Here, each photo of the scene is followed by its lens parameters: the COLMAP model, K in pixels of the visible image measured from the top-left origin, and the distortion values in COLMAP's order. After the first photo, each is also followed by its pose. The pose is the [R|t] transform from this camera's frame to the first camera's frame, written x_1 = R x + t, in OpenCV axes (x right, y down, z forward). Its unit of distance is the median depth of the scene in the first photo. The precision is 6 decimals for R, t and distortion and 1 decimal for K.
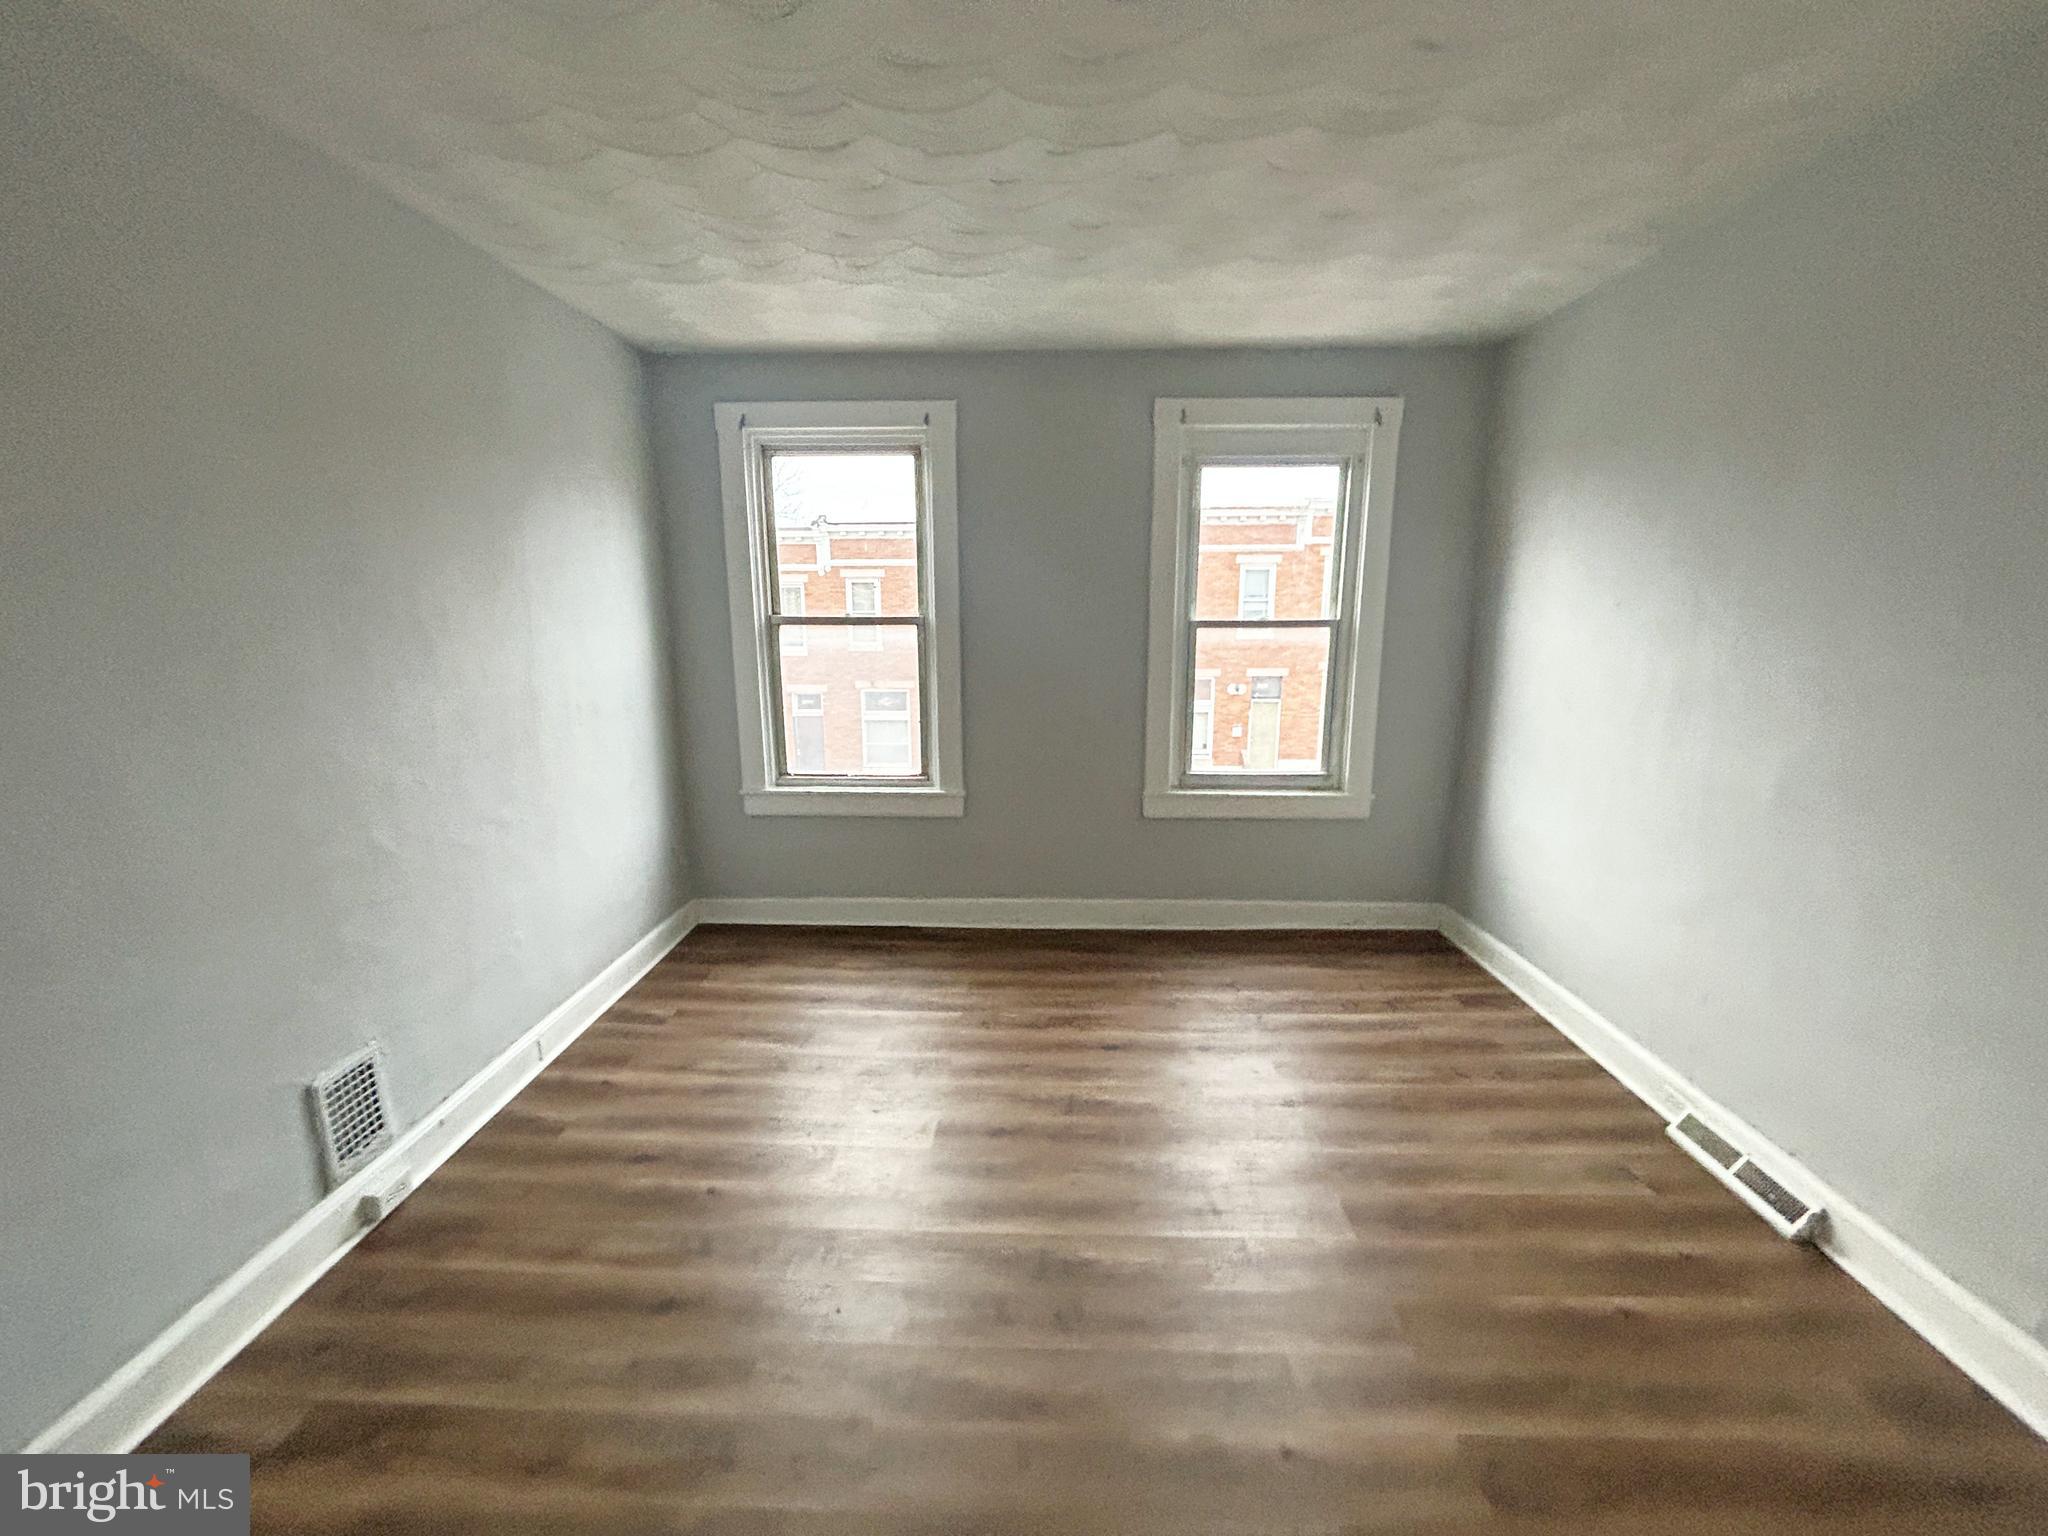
lens RADIAL K [[830.0, 0, 1024.0], [0, 830.0, 768.0], [0, 0, 1]] dist [-0.001146, -0.000144]
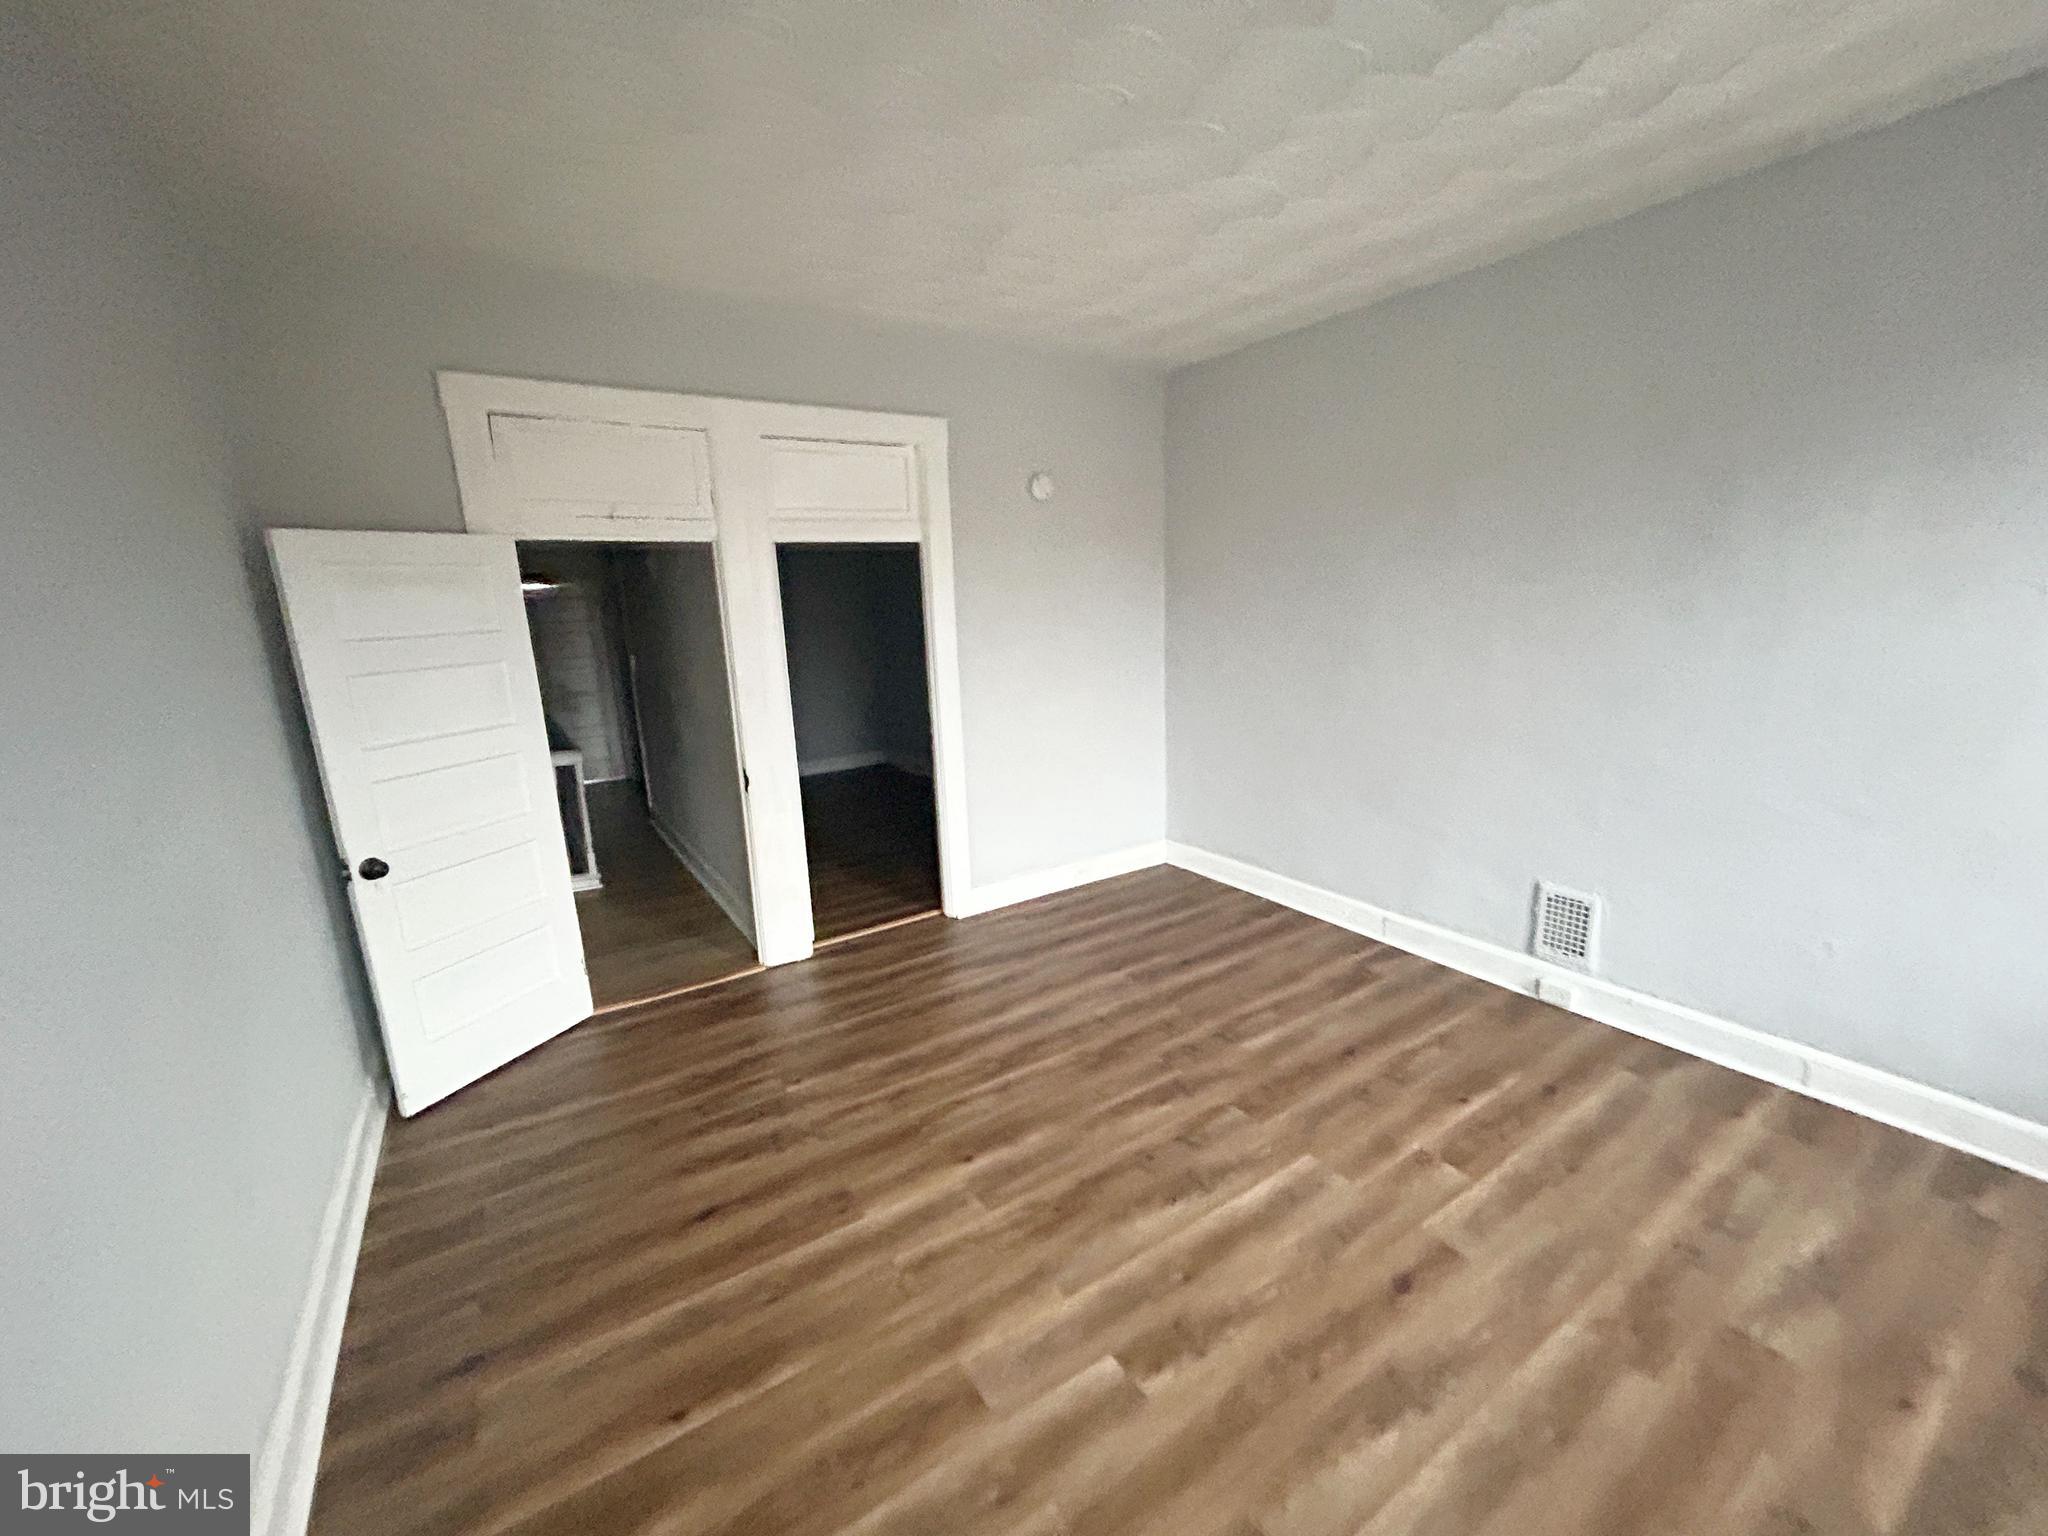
lens RADIAL K [[830.0, 0, 1024.0], [0, 830.0, 768.0], [0, 0, 1]] dist [-0.001146, -0.000144]
pose [[-0.822742, 0.153605, -0.547267, 0.731984], [-0.068807, 0.928801, 0.364134, -0.309458], [0.564236, 0.337244, -0.753594, 1.495848]]
